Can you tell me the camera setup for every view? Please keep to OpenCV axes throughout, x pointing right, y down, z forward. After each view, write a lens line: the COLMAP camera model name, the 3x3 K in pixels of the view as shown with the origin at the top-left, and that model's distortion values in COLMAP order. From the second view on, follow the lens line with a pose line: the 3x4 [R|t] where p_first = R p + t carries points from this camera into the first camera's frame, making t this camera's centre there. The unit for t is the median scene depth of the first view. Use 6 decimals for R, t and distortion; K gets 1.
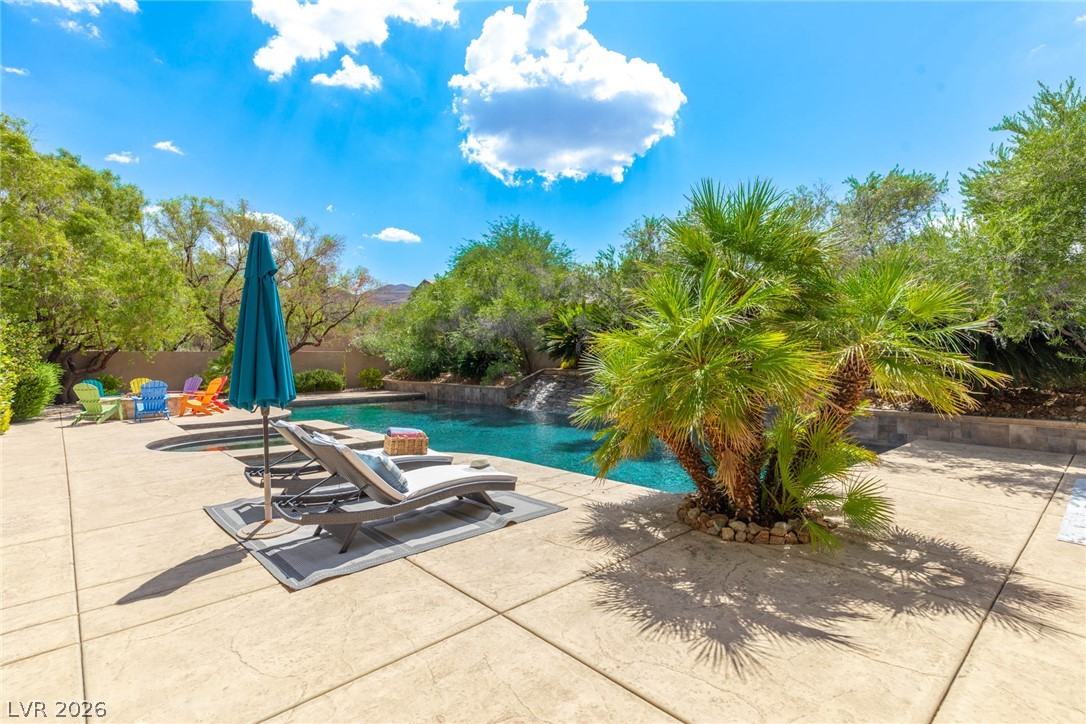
lens RADIAL K [[524.4, 0, 543.0], [0, 524.4, 362.0], [0, 0, 1]] dist [-0.003046, 0.000466]
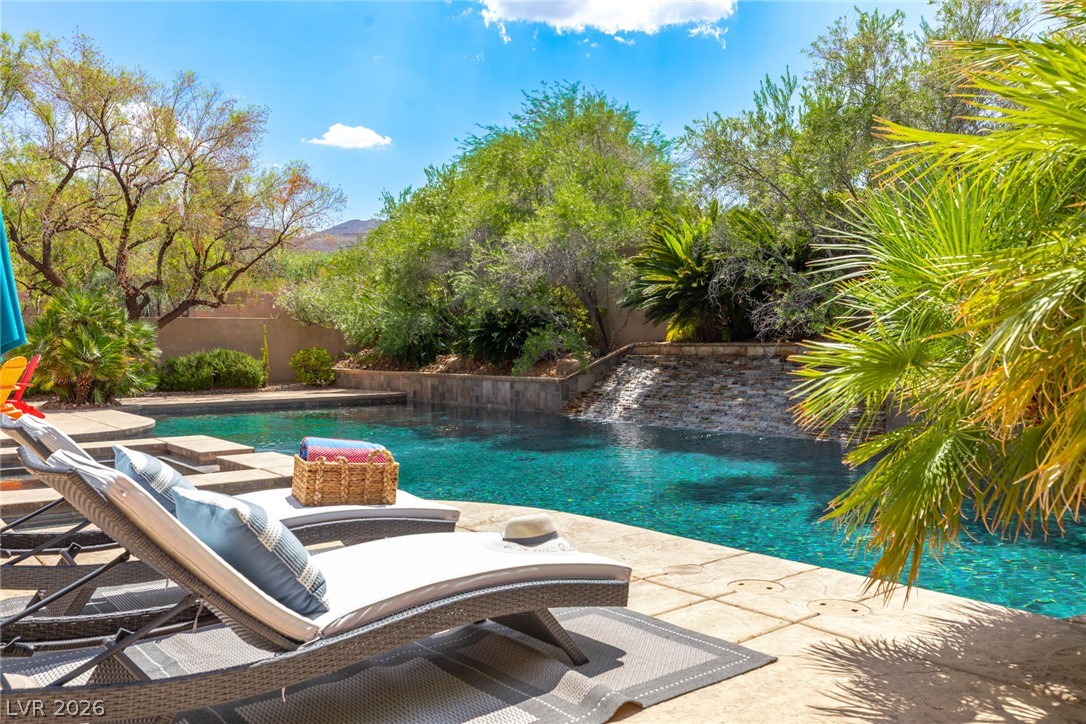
lens RADIAL K [[907.1, 0, 543.0], [0, 907.1, 362.0], [0, 0, 1]] dist [-0.000903, -0.000140]
pose [[0.996853, -0.001230, -0.079263, -0.018230], [0.002461, 0.999878, 0.015432, 0.019736], [0.079234, -0.015579, 0.996734, 0.110339]]
